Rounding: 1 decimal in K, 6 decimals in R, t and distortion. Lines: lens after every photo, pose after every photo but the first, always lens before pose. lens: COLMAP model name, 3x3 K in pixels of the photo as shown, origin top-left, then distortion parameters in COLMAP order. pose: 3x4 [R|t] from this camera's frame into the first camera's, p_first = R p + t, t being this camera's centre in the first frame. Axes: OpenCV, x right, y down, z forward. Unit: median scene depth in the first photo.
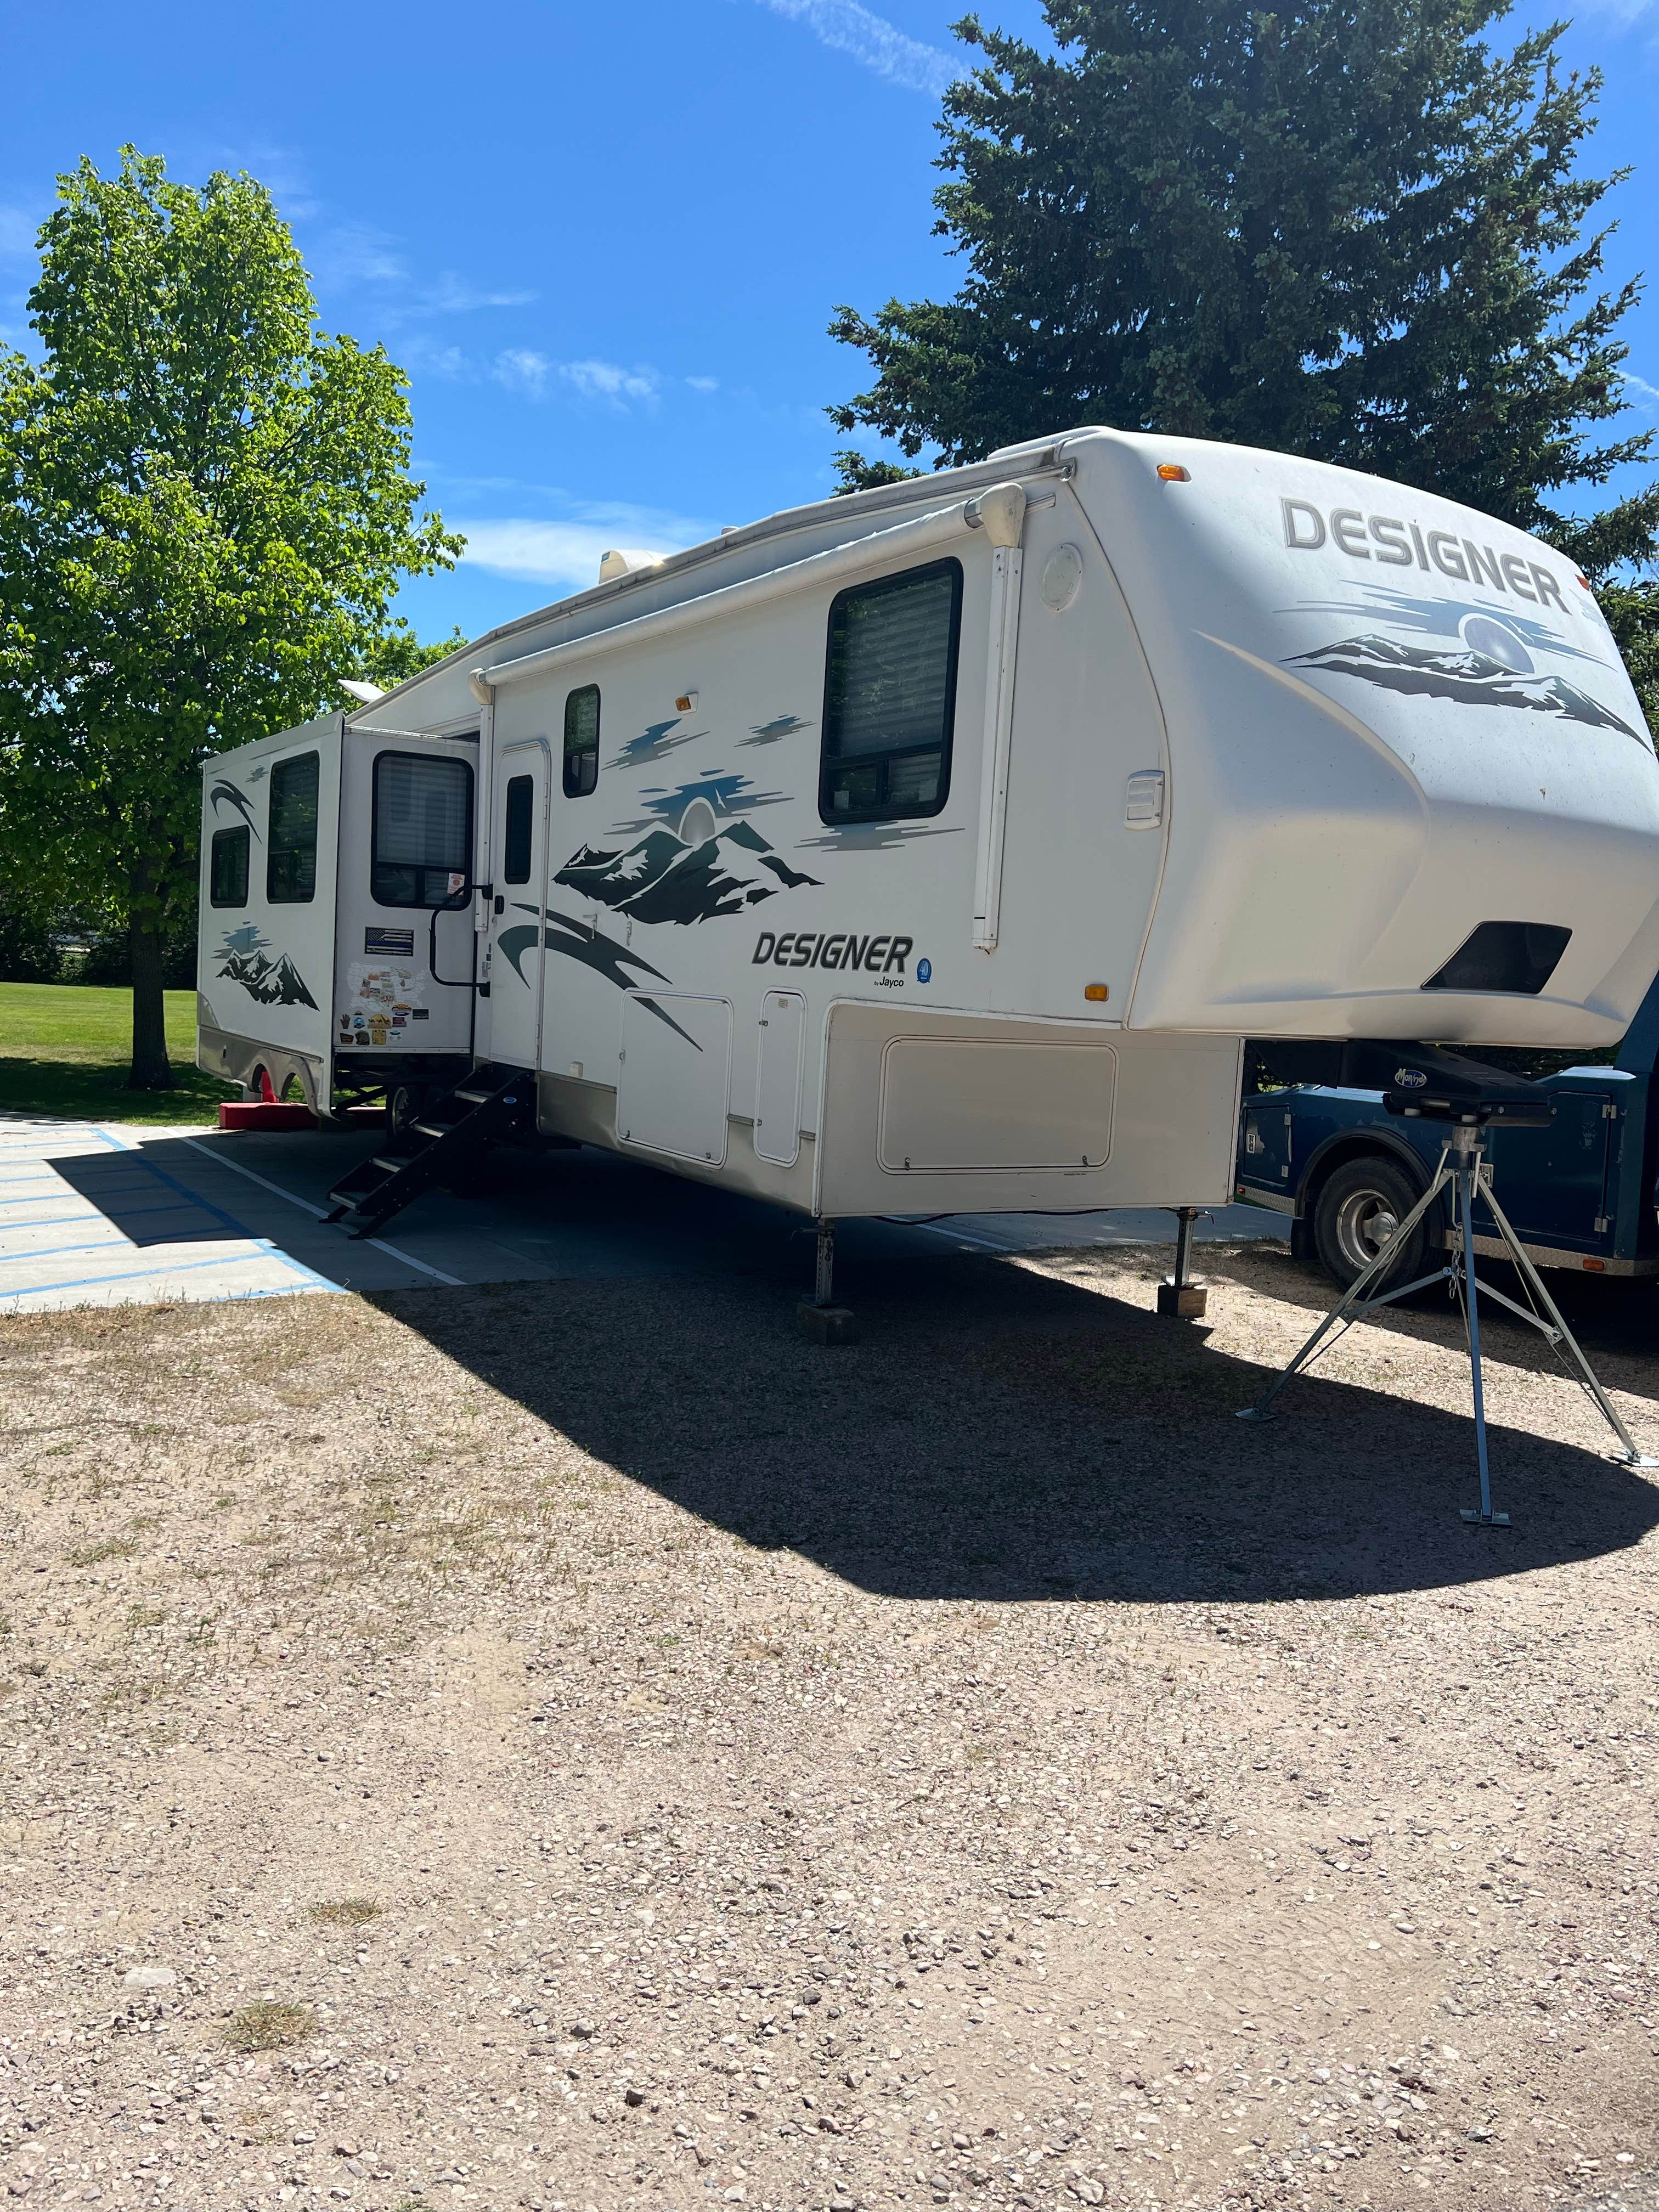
lens RADIAL K [[1663.1, 0, 830.3], [0, 1663.1, 1108.0], [0, 0, 1]] dist [0.057160, 0.000646]
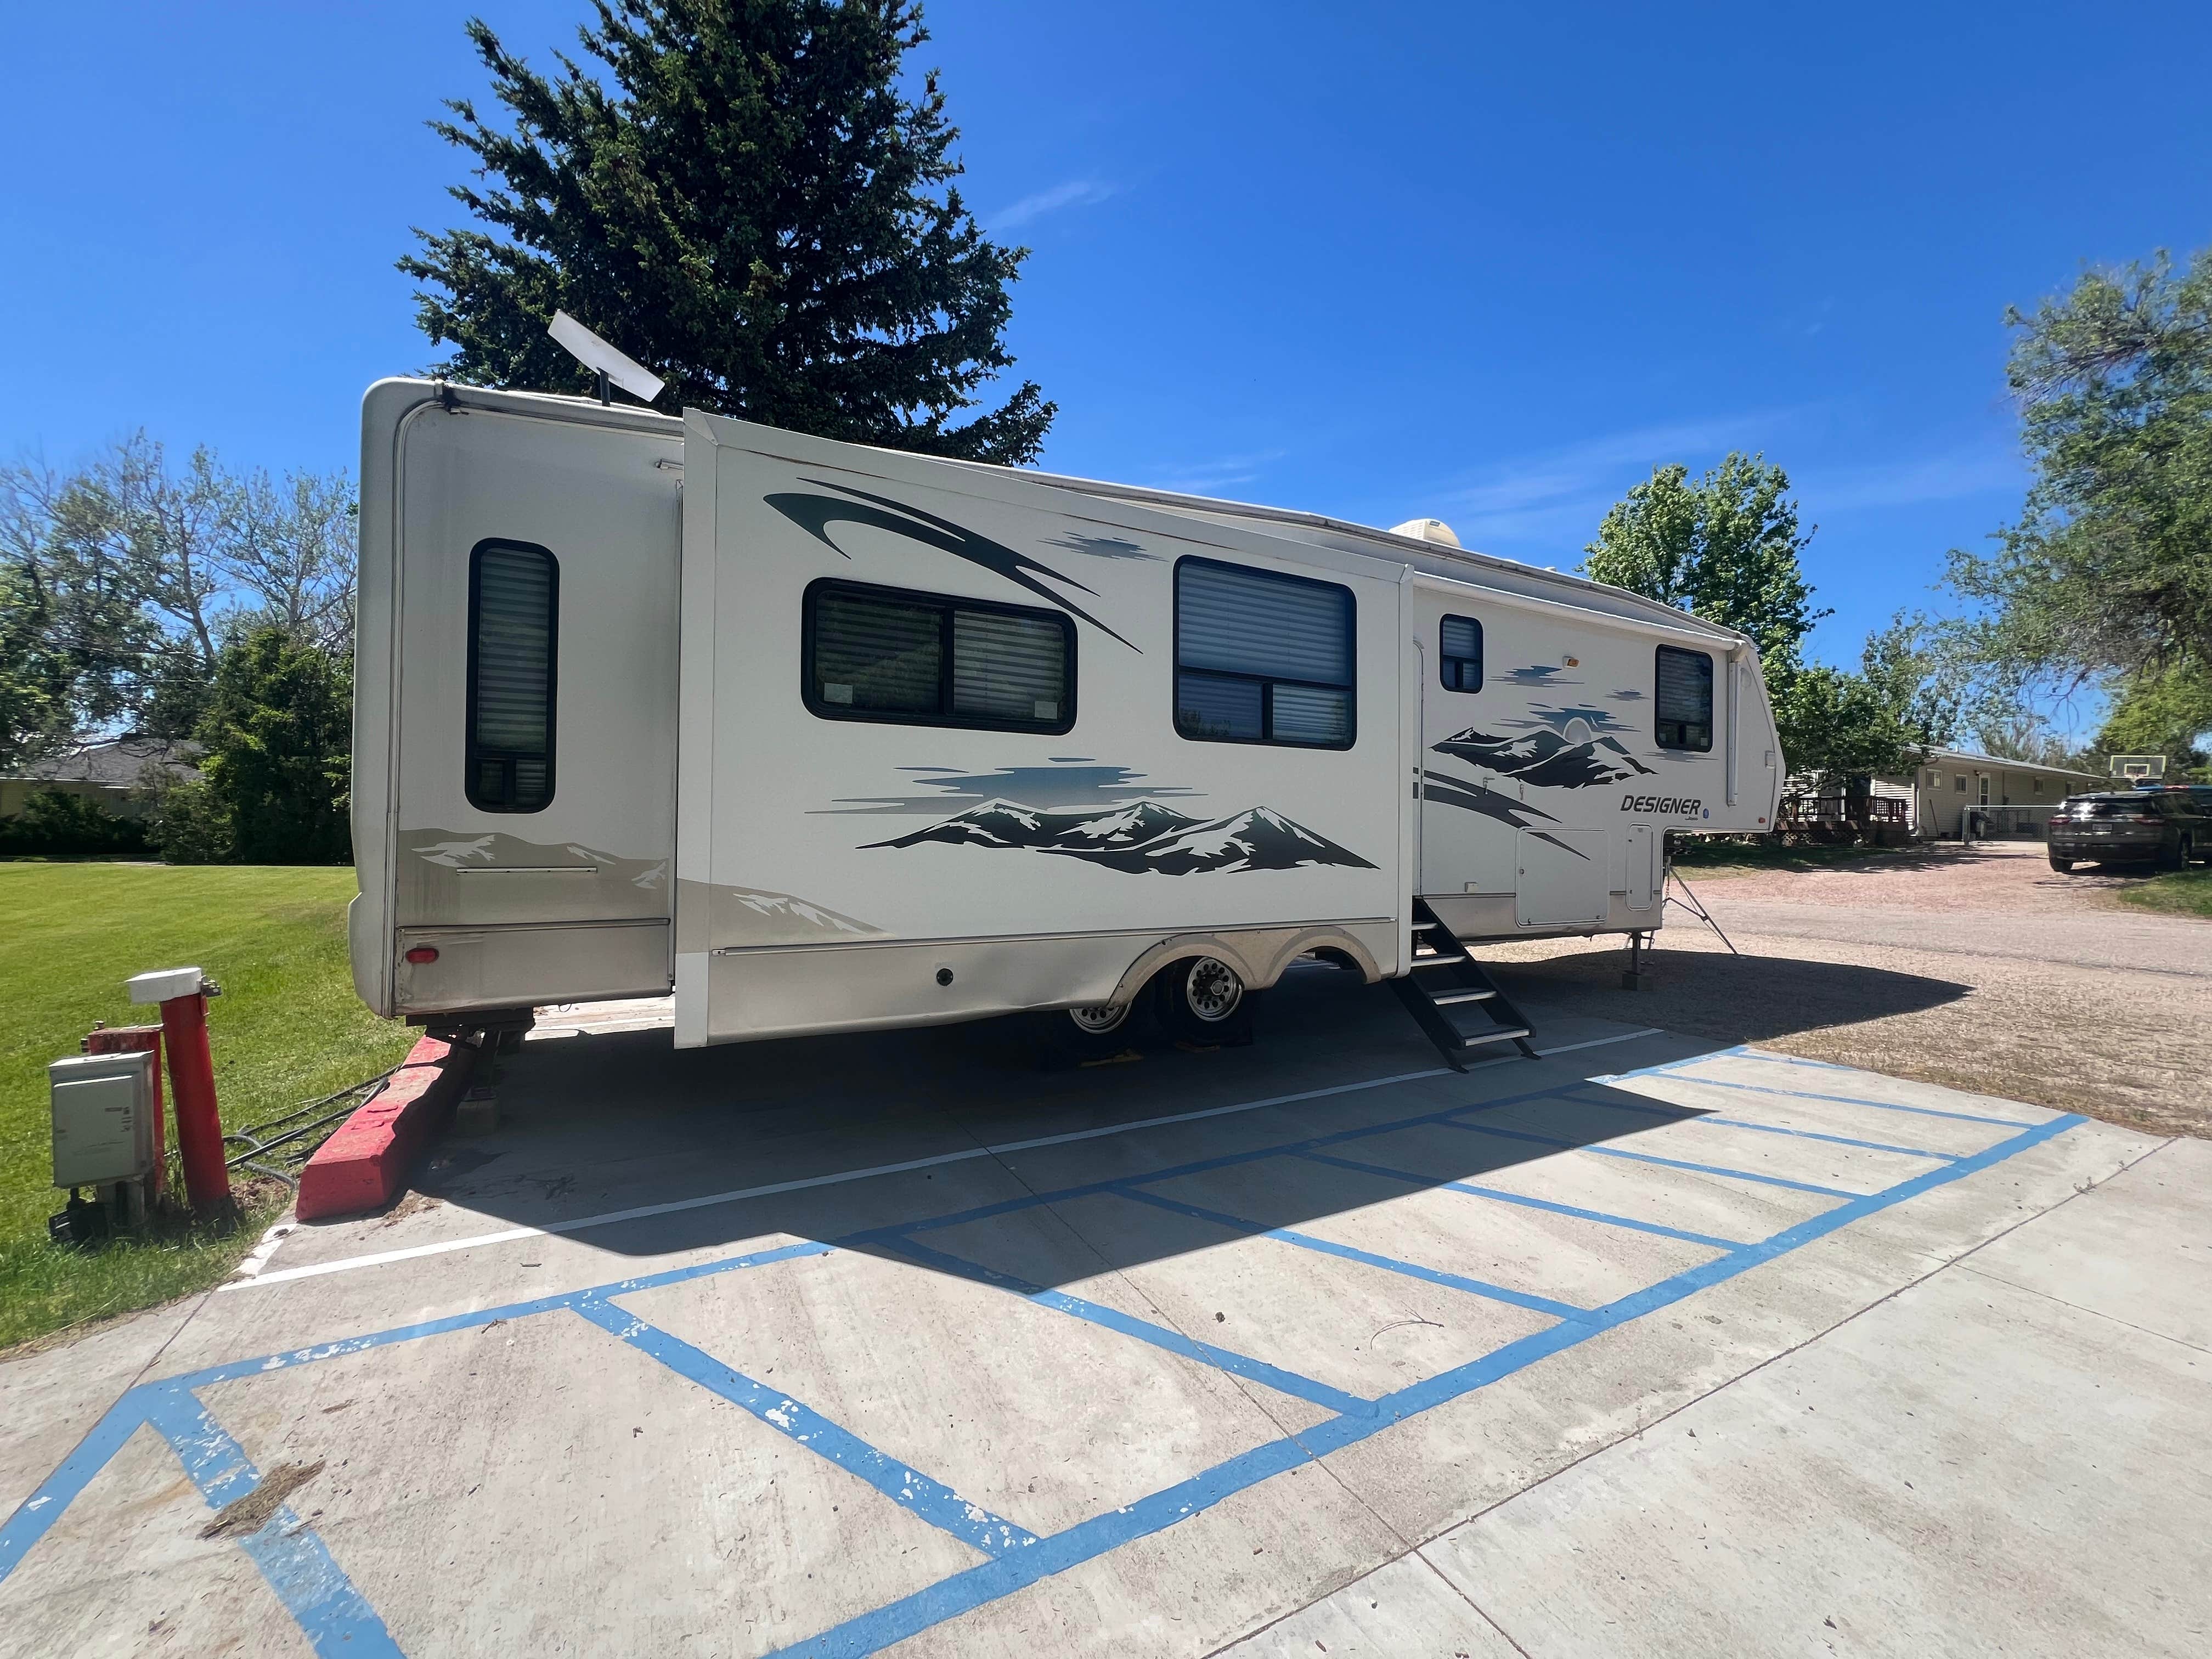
lens RADIAL K [[874.0, 0, 1109.4], [0, 874.0, 821.9], [0, 0, 1]] dist [0.000655, -0.000384]
pose [[0.054398, -0.038803, 0.997765, -1.048534], [0.073808, 0.996667, 0.034737, -0.146678], [-0.995788, 0.071753, 0.057080, 1.468780]]
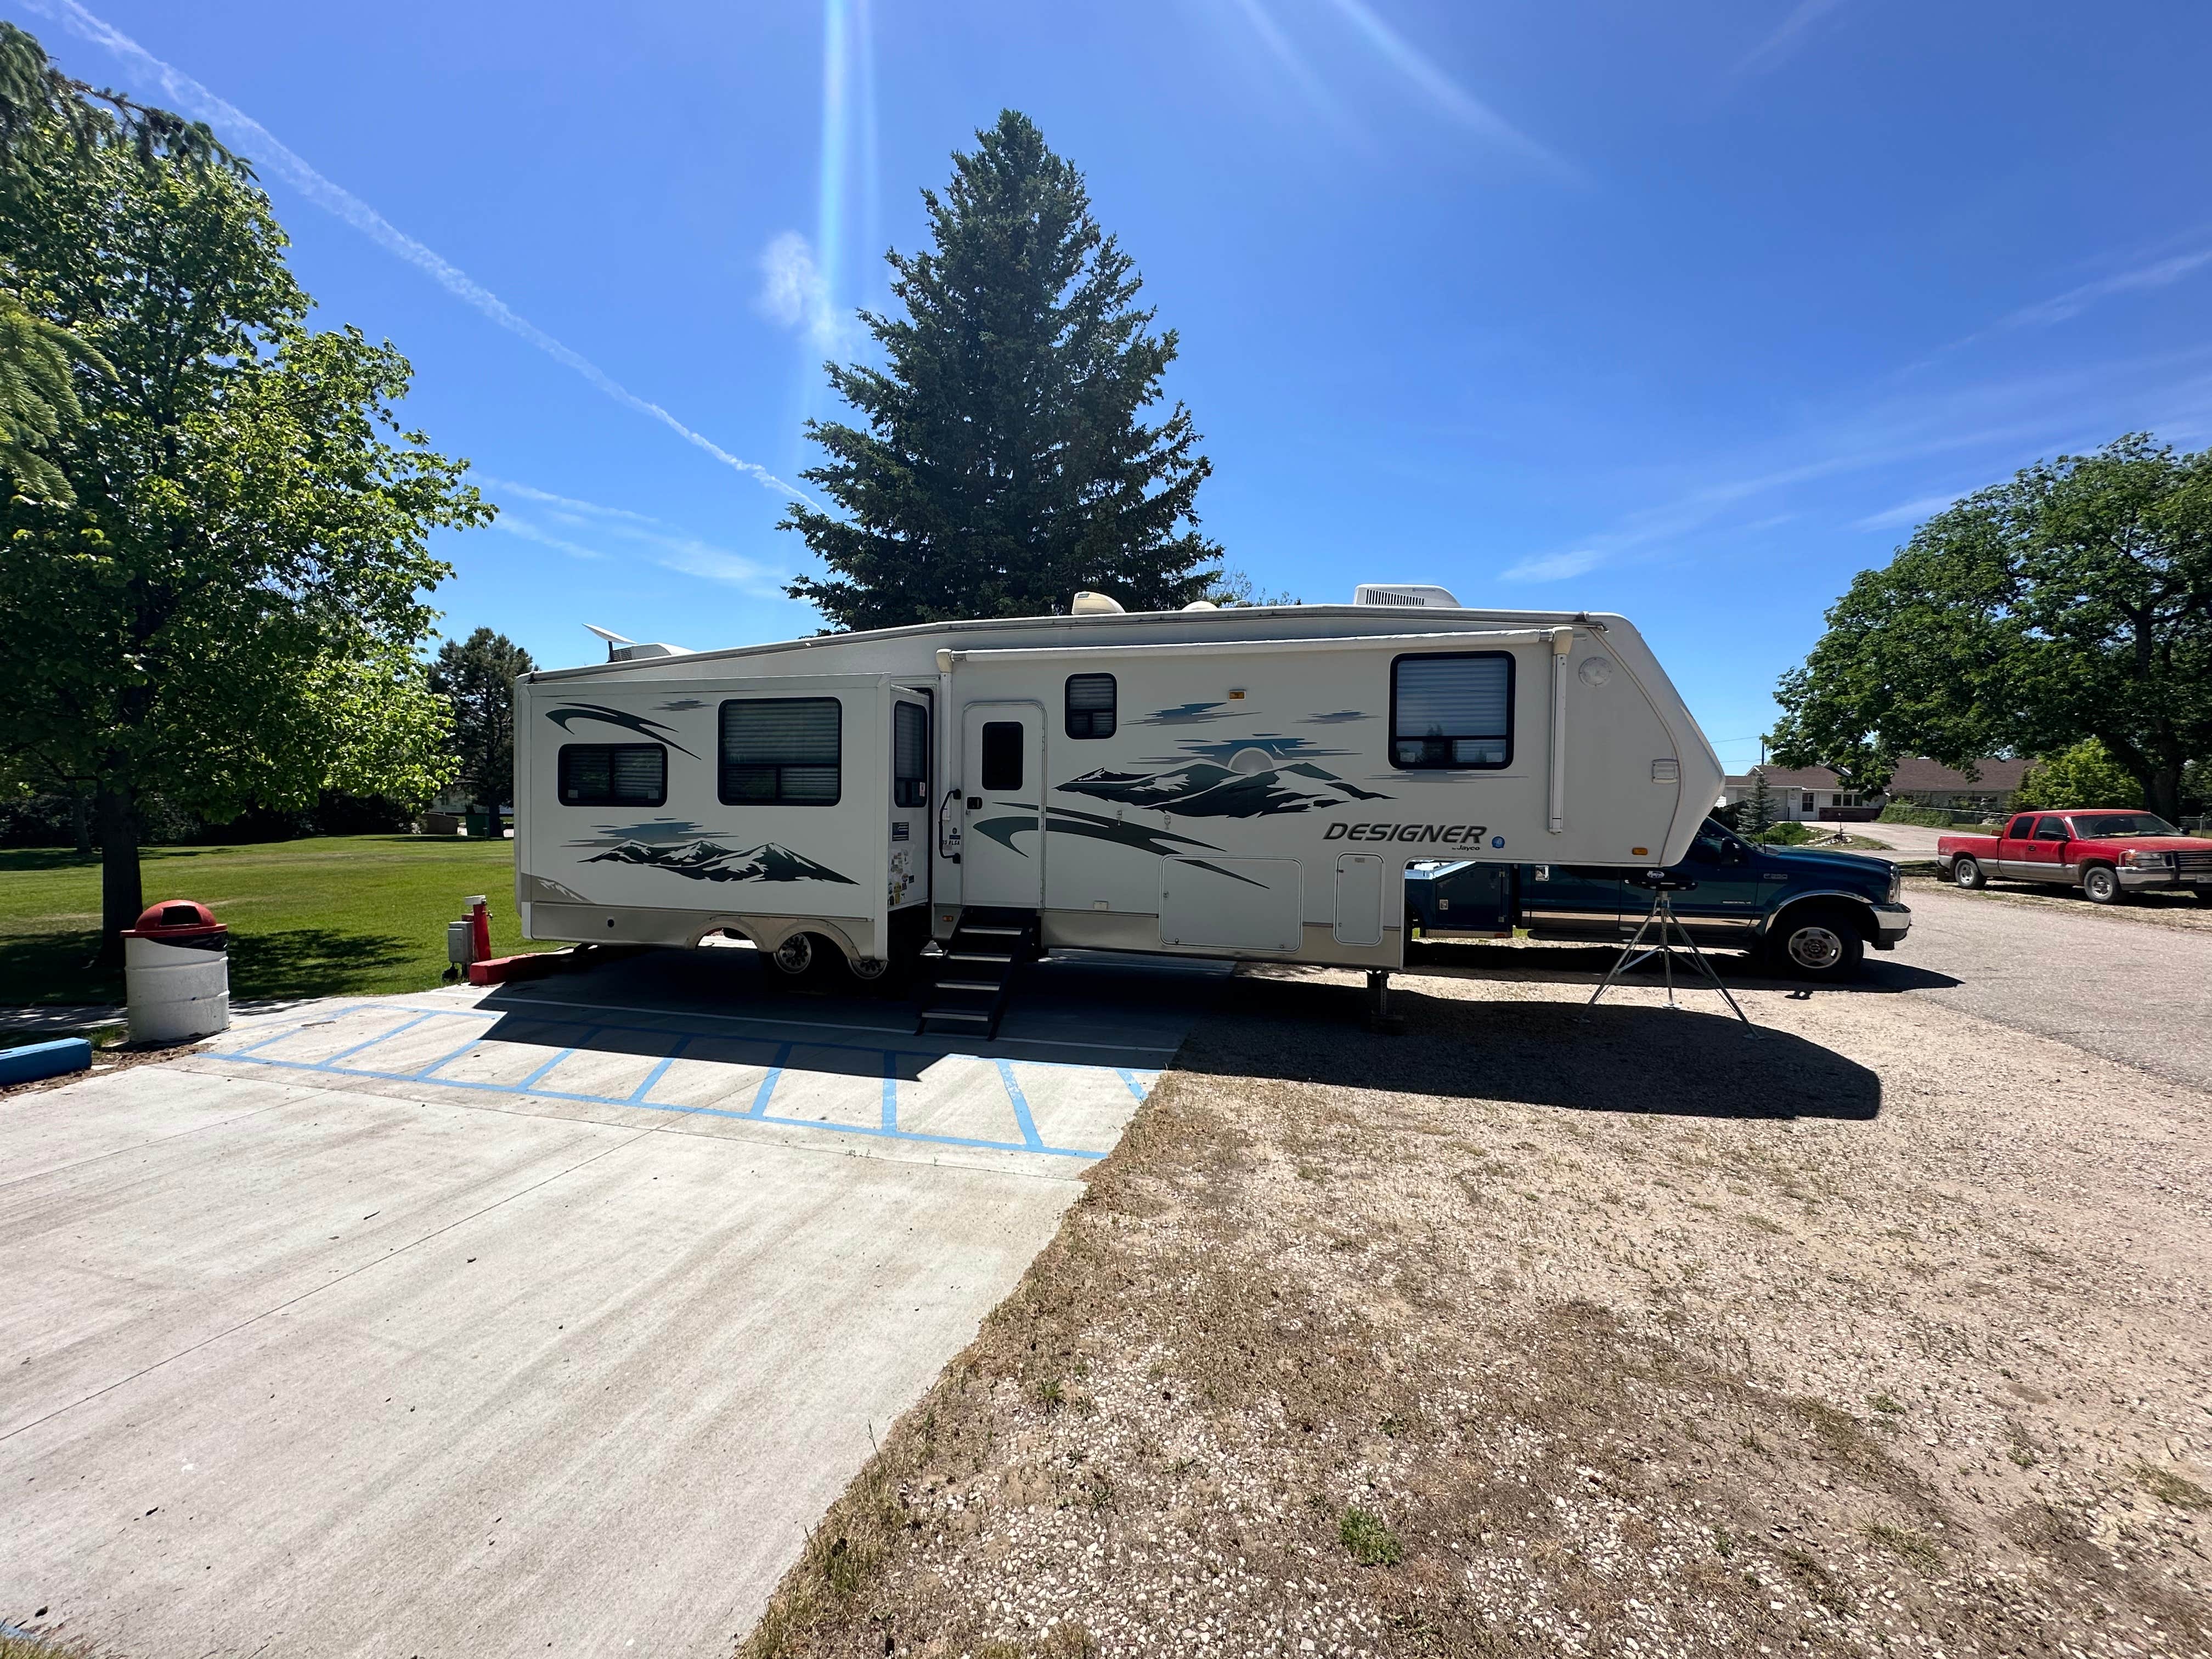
lens RADIAL K [[874.0, 0, 1101.2], [0, 874.0, 820.4], [0, 0, 1]] dist [0.000655, -0.000384]
pose [[0.724396, -0.054910, 0.687194, -0.858131], [0.083371, 0.996484, -0.008260, -0.115557], [-0.684324, 0.063276, 0.726427, 0.438411]]
